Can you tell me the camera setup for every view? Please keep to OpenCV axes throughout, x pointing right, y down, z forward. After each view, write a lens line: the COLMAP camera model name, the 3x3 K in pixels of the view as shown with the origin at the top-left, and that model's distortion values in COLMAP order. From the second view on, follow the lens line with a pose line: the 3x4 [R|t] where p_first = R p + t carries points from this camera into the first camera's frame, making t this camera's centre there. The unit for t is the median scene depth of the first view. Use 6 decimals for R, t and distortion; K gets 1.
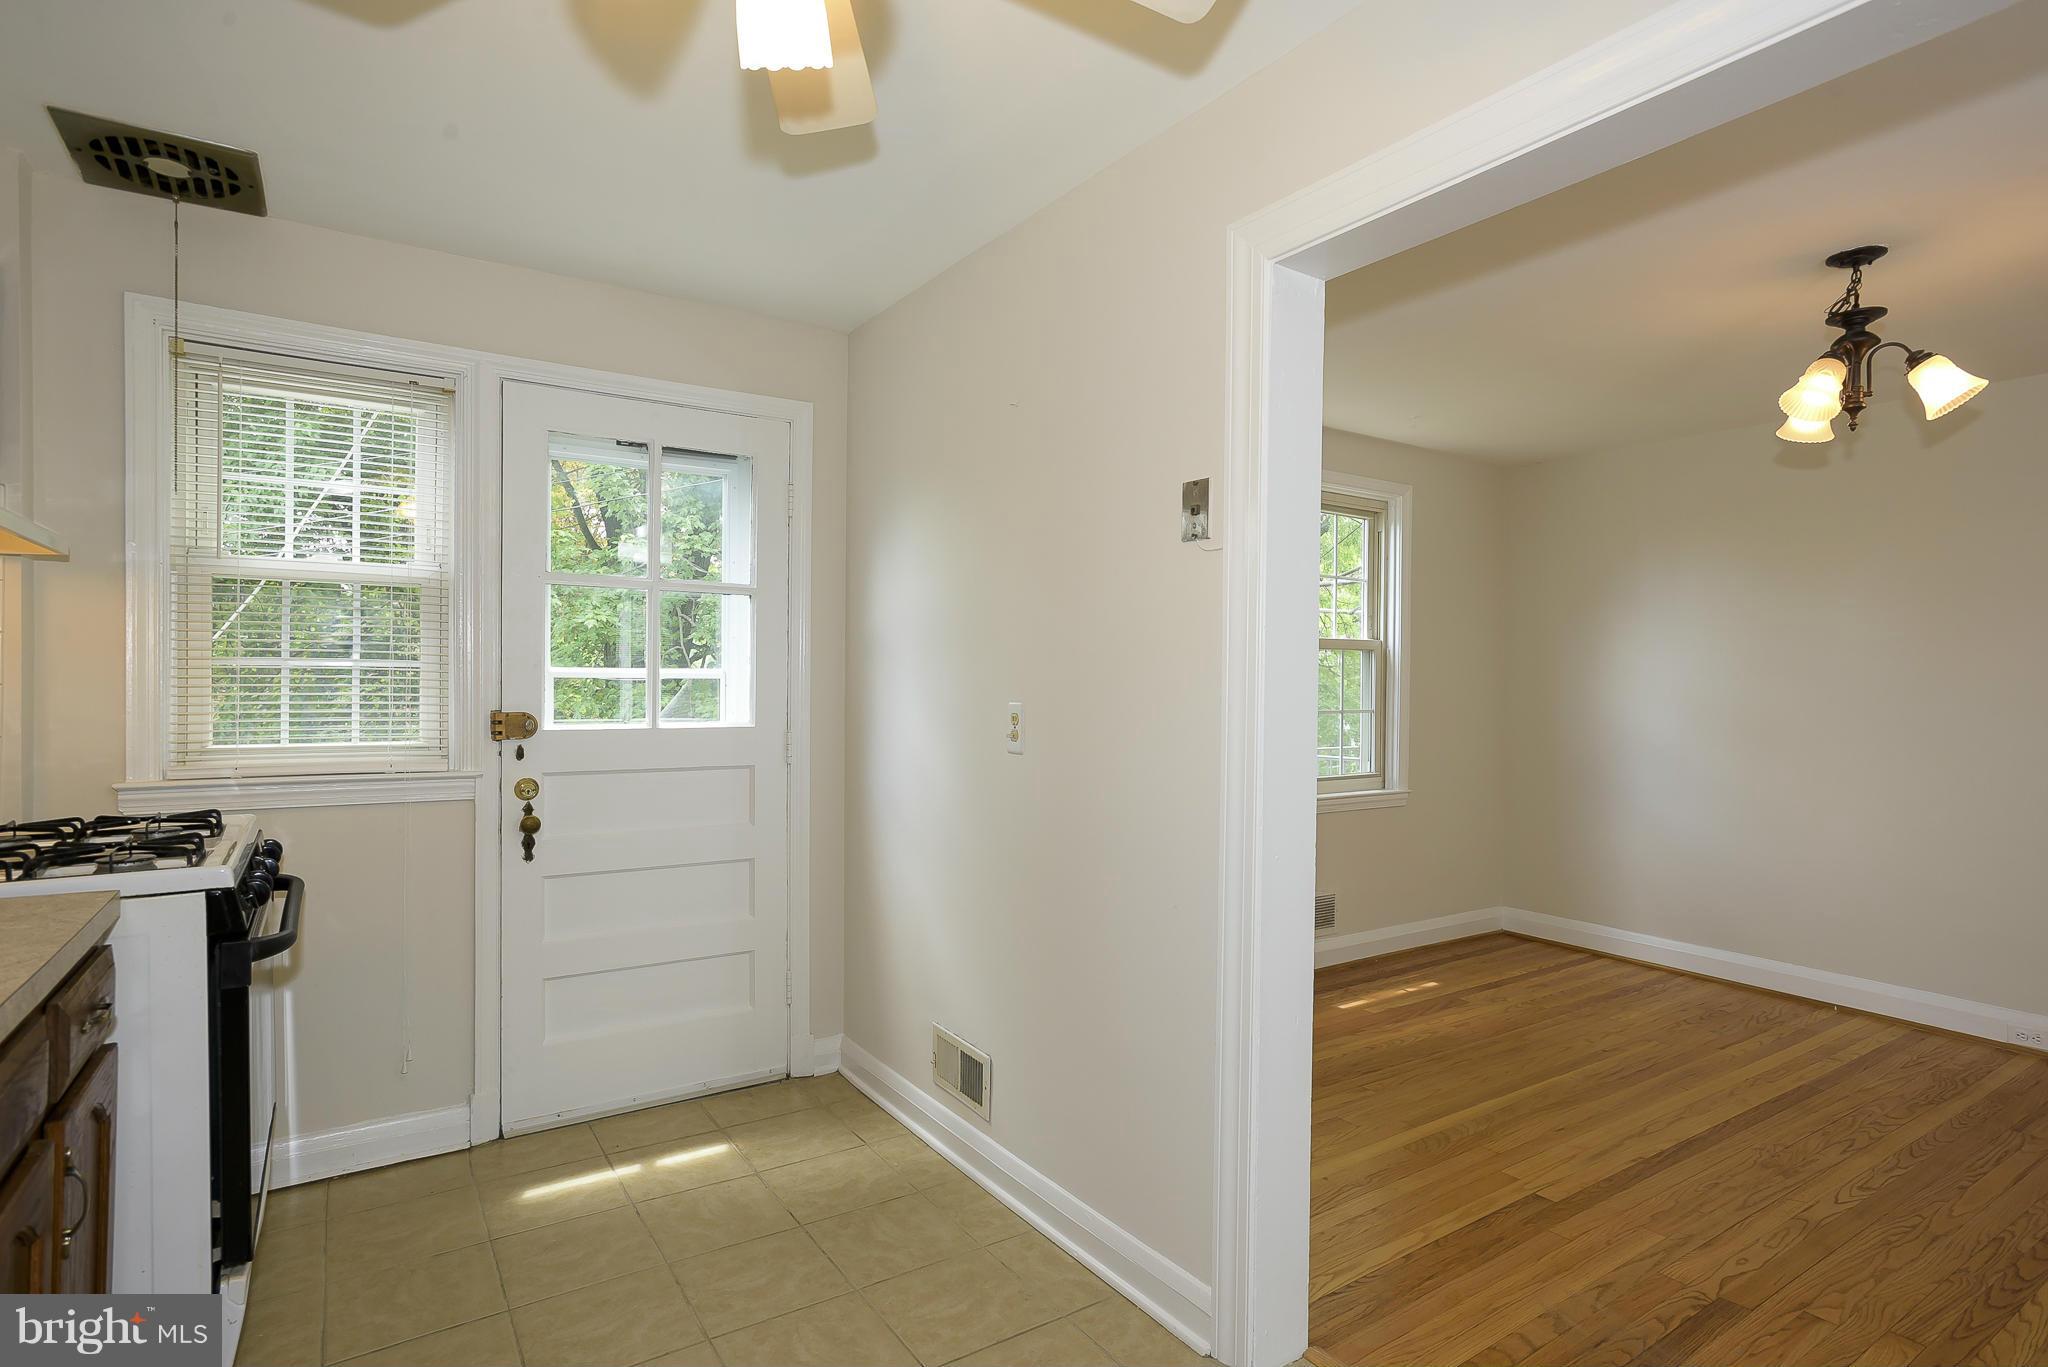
lens RADIAL K [[1036.9, 0, 1019.6], [0, 1036.9, 683.6], [0, 0, 1]] dist [-0.033181, 0.023145]
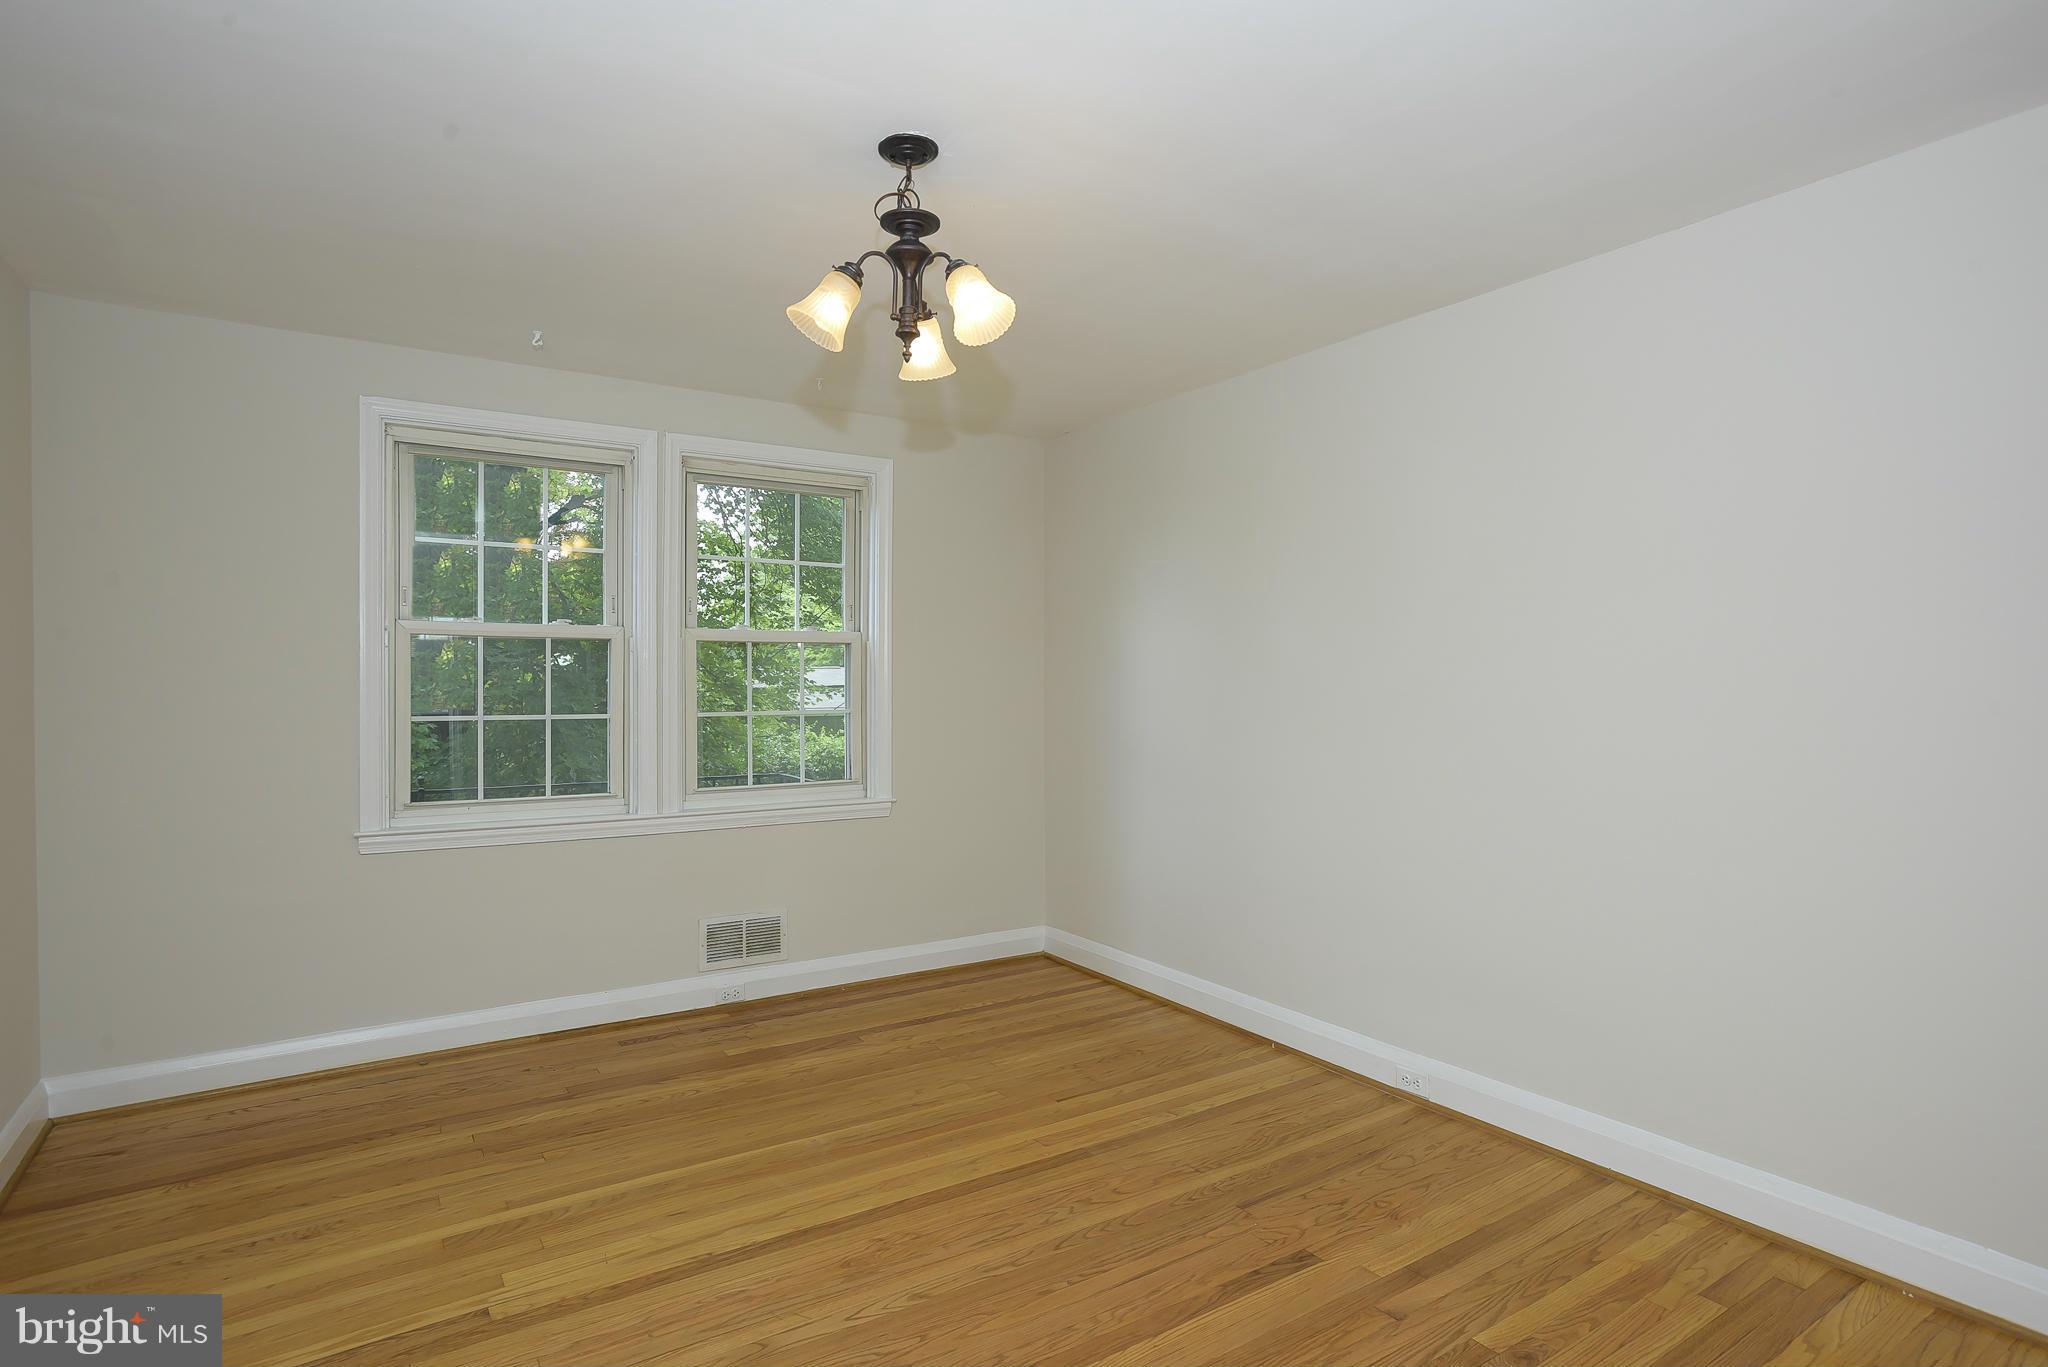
lens RADIAL K [[1036.9, 0, 1019.6], [0, 1036.9, 683.6], [0, 0, 1]] dist [-0.033181, 0.023145]
pose [[0.999863, -0.014751, -0.007529, 0.854971], [0.014755, 0.999891, 0.000558, 0.007370], [0.007520, -0.000669, 0.999972, 0.174424]]
